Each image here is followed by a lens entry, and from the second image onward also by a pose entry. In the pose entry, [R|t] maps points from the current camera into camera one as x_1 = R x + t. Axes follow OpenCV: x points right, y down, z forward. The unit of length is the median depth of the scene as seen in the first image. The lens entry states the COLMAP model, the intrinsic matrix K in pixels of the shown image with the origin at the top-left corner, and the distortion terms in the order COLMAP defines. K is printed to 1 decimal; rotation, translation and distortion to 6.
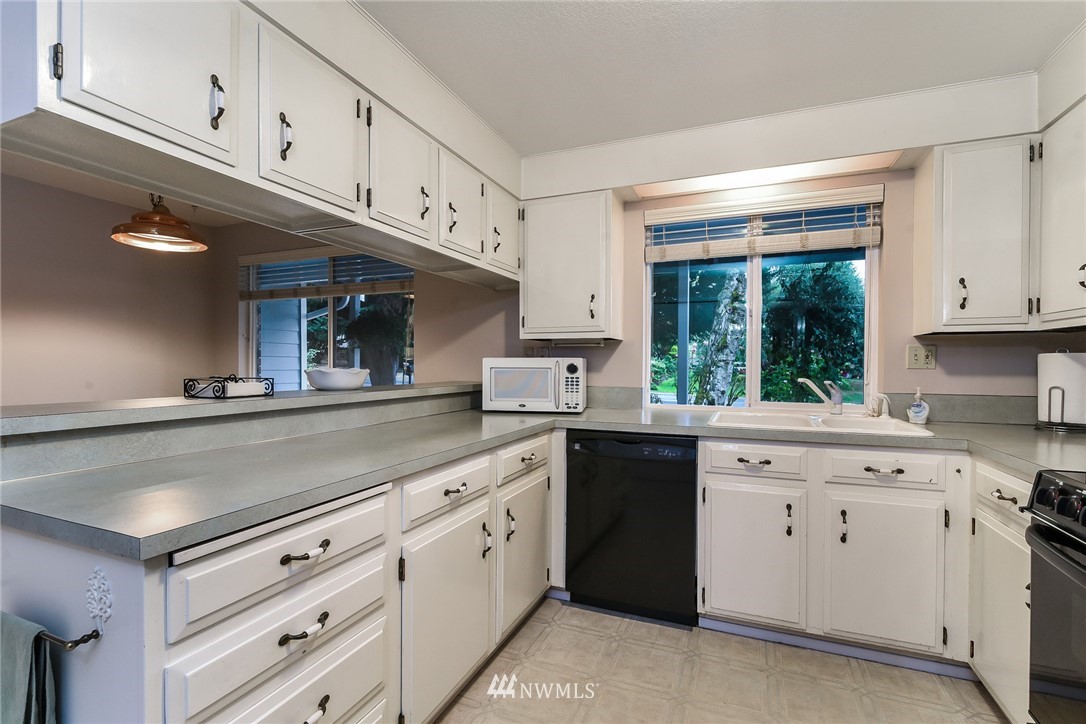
lens RADIAL K [[503.5, 0, 545.0], [0, 503.5, 358.7], [0, 0, 1]] dist [-0.010359, -0.000263]
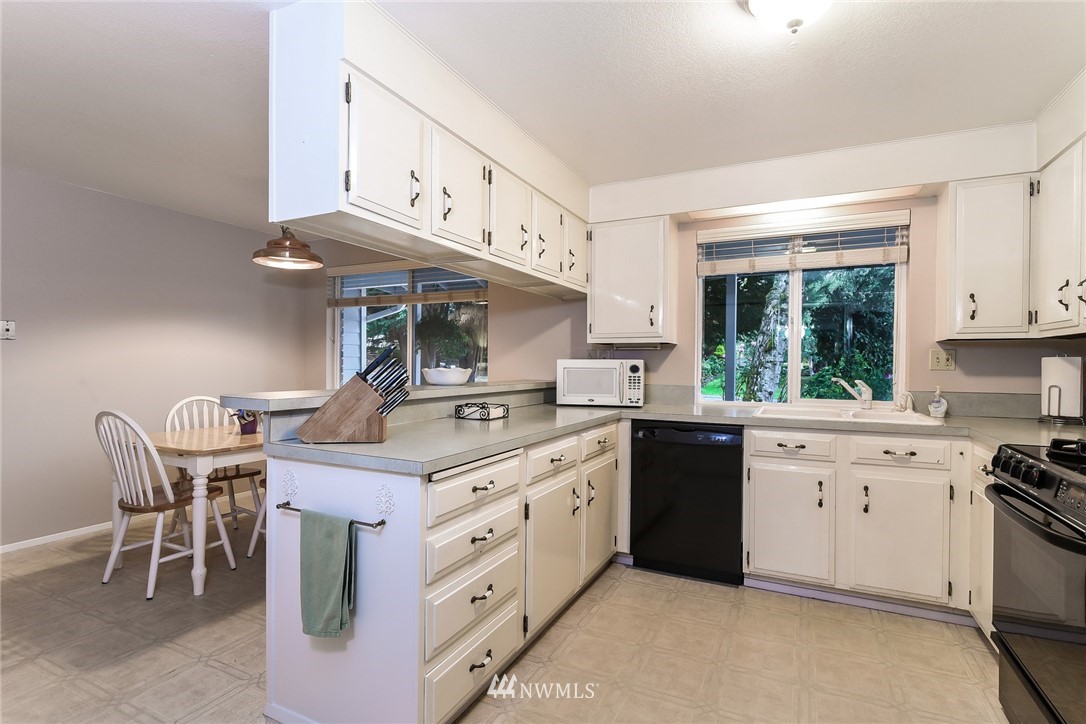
lens RADIAL K [[533.2, 0, 543.0], [0, 533.2, 362.0], [0, 0, 1]] dist [-0.010177, -0.000455]
pose [[0.997633, 0.002460, -0.068716, -0.082116], [-0.002046, 0.999979, 0.006093, -0.003713], [0.068730, -0.005938, 0.997618, -0.281804]]
